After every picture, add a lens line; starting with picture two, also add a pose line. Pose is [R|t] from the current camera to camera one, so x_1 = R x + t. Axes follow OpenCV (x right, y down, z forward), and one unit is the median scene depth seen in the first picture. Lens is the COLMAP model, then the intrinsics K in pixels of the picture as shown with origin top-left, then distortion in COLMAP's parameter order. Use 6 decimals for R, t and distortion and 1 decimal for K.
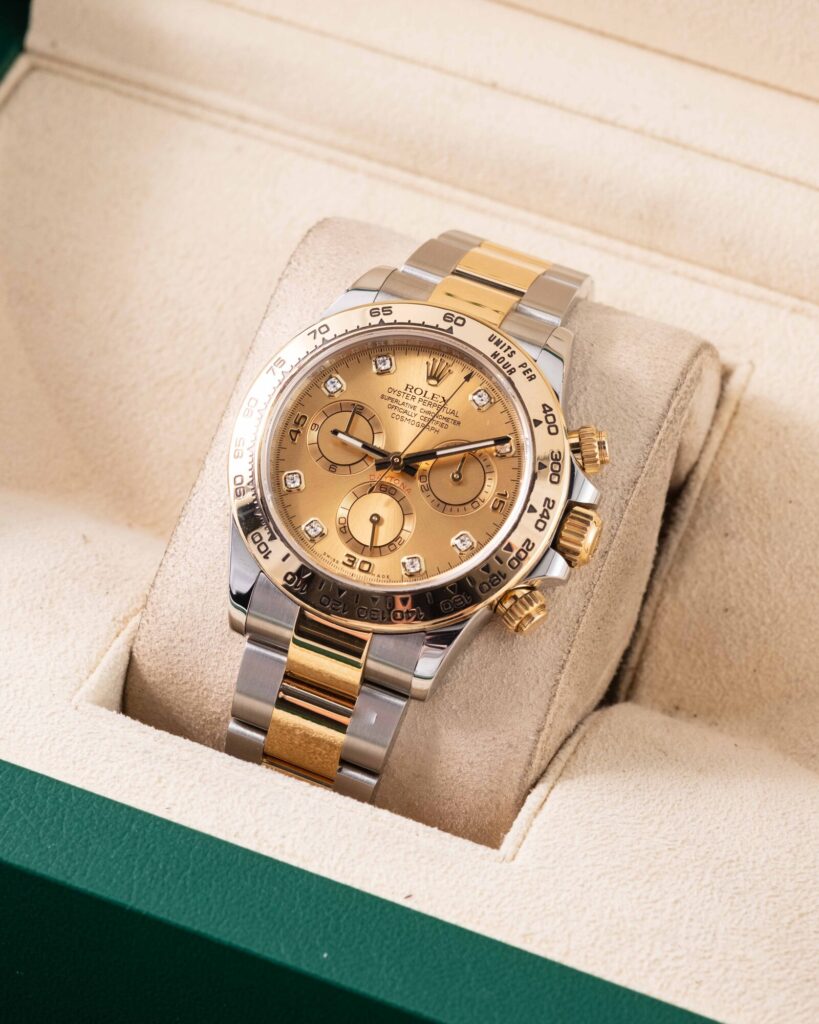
lens RADIAL K [[3920.2, 0, 409.5], [0, 3920.2, 512.0], [0, 0, 1]] dist [0.121947, -1.685964]
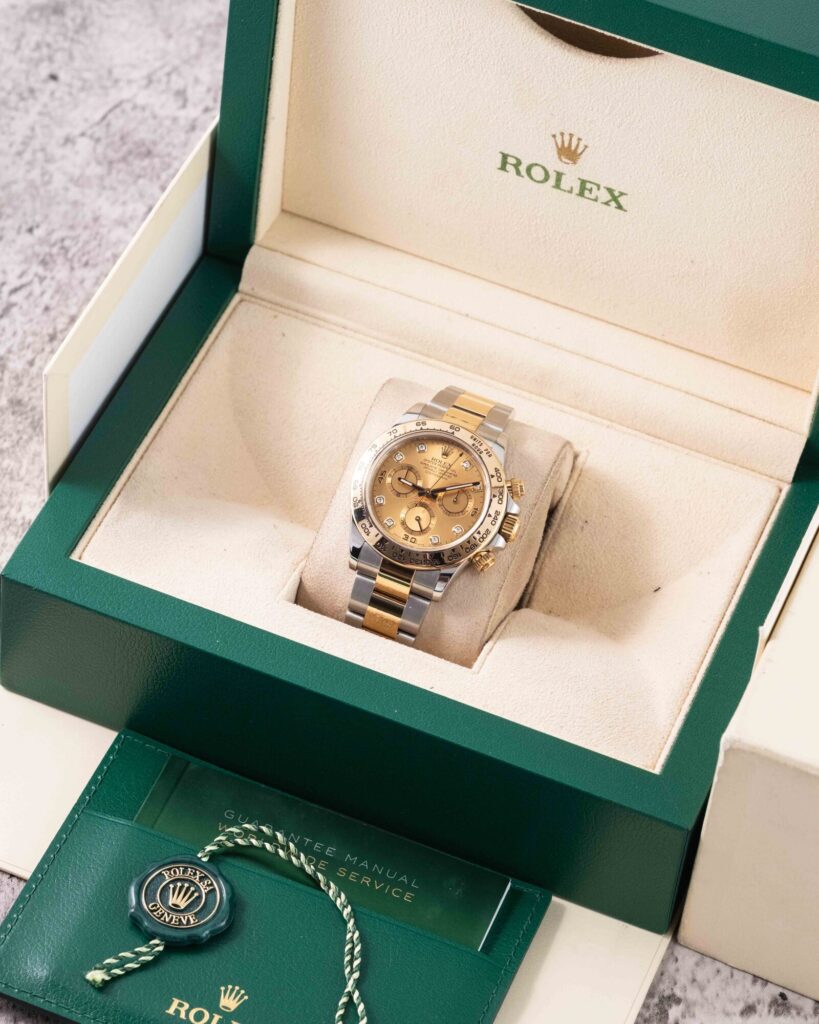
lens RADIAL K [[2941.8, 0, 409.5], [0, 2941.8, 512.0], [0, 0, 1]] dist [-0.014393, 0.178124]
pose [[0.999029, 0.022187, 0.038060, -0.073307], [-0.021631, 0.999654, -0.014960, 0.022063], [-0.038379, 0.014122, 0.999163, -0.621236]]
